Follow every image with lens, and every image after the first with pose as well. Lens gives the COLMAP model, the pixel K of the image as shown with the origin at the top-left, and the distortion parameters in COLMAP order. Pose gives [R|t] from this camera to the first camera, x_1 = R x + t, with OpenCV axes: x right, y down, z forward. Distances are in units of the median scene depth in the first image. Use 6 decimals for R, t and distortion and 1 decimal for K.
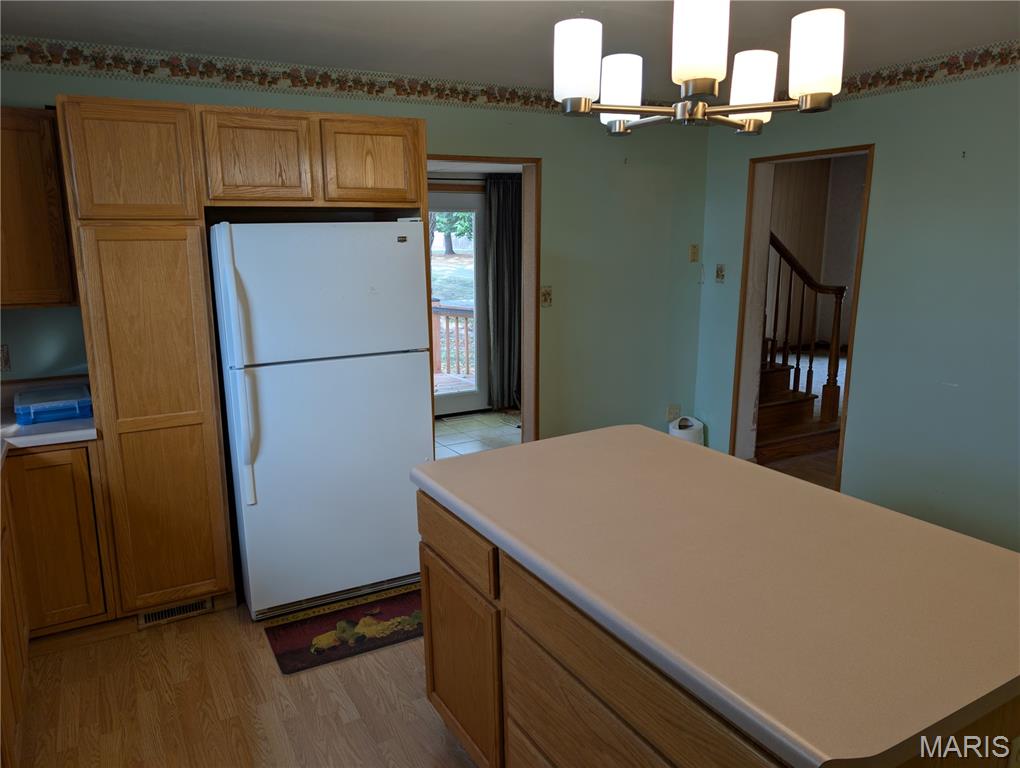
lens RADIAL K [[739.3, 0, 508.1], [0, 739.3, 378.8], [0, 0, 1]] dist [0.025834, -0.012059]
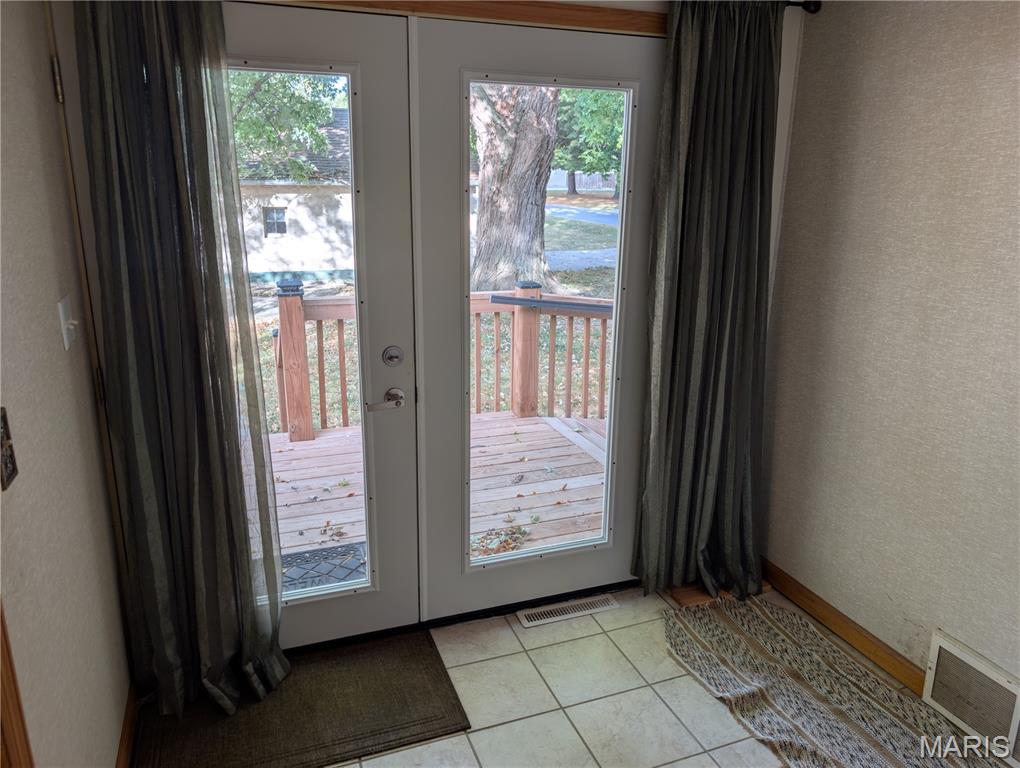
lens RADIAL K [[739.3, 0, 509.3], [0, 739.3, 376.5], [0, 0, 1]] dist [0.025834, -0.012059]
pose [[0.986855, 0.059521, -0.150251, -0.039363], [-0.048061, 0.995732, 0.078786, -0.103791], [0.154299, -0.070529, 0.985504, 0.587423]]
